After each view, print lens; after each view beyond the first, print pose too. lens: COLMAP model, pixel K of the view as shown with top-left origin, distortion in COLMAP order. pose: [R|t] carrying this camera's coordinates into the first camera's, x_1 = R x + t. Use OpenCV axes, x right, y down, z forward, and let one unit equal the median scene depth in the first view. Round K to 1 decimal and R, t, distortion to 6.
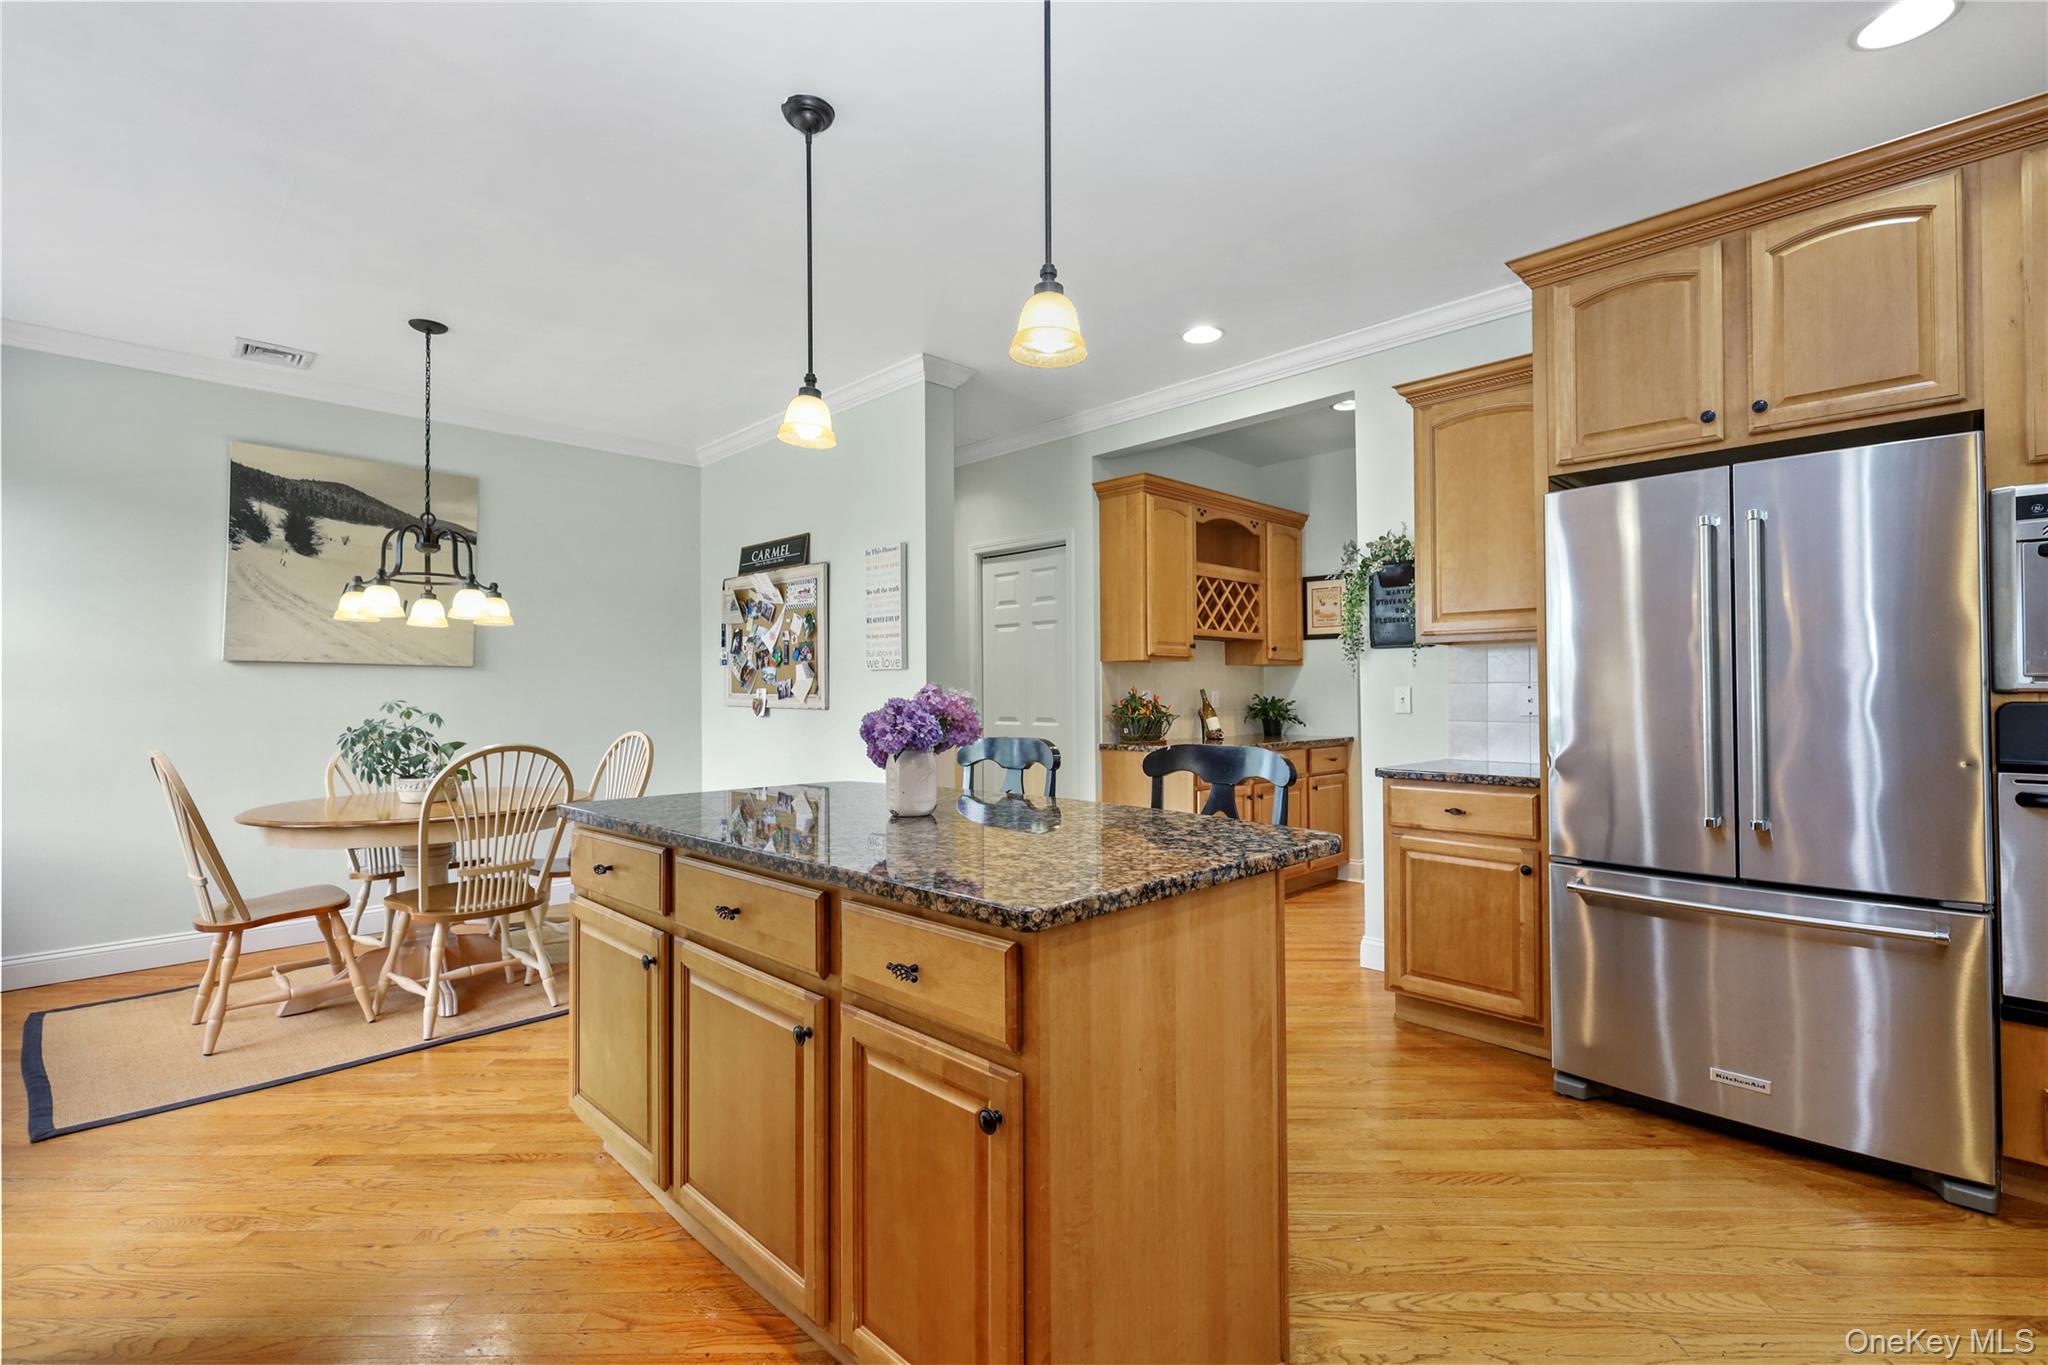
lens RADIAL K [[923.6, 0, 1022.9], [0, 923.6, 678.9], [0, 0, 1]] dist [0.004248, -0.000905]
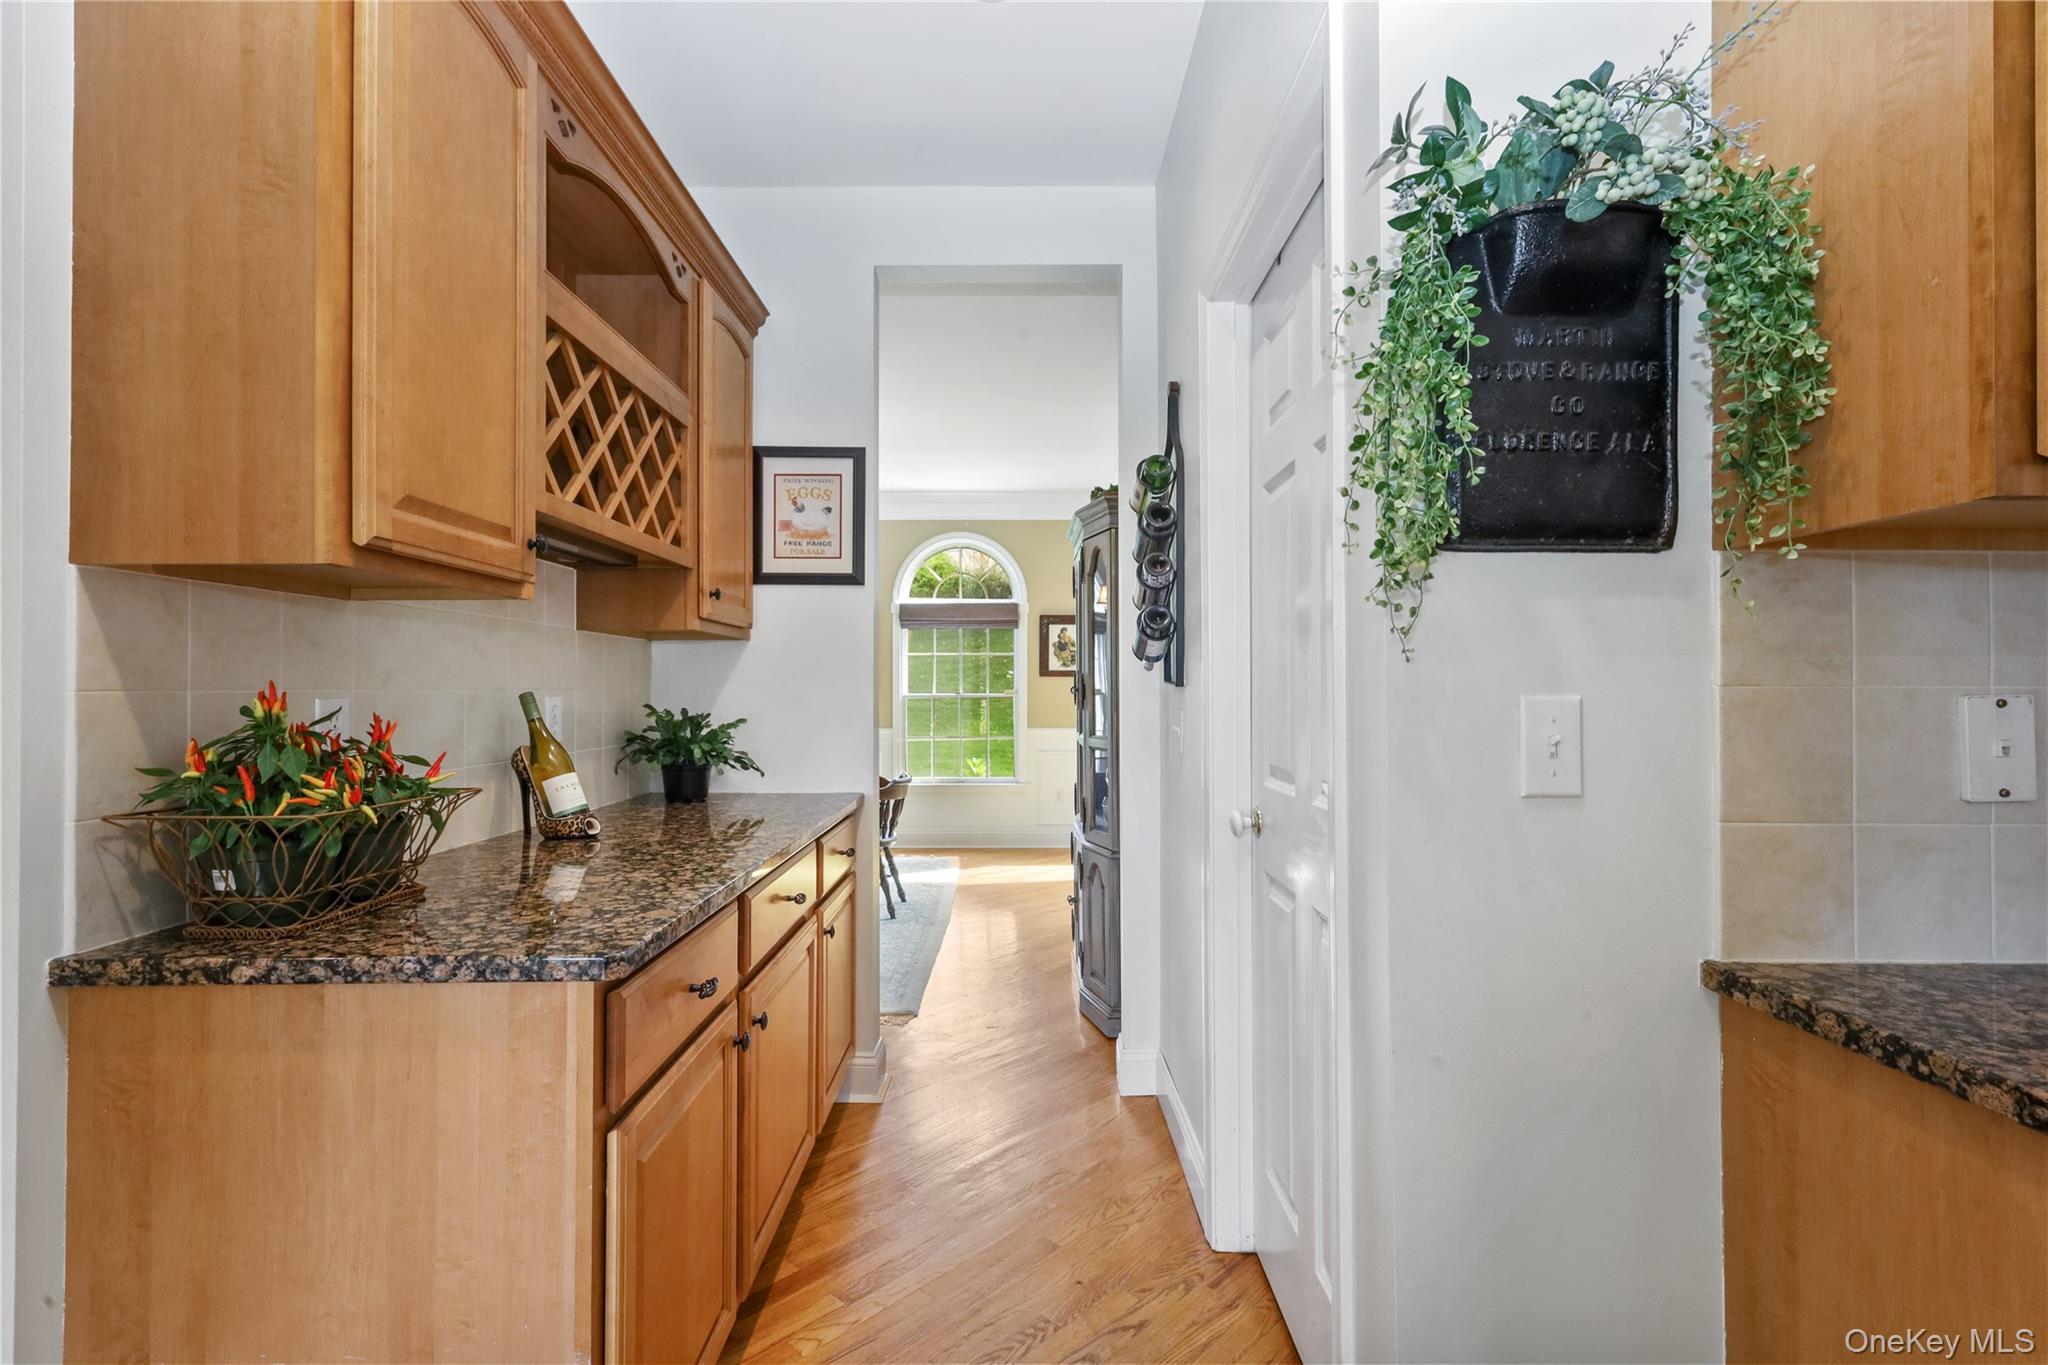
lens RADIAL K [[923.6, 0, 1022.9], [0, 923.6, 678.9], [0, 0, 1]] dist [0.004248, -0.000905]
pose [[0.698757, 0.013790, 0.715227, 0.087938], [-0.016027, 0.999865, -0.003620, 0.005529], [-0.715180, -0.008933, 0.698883, 0.721578]]
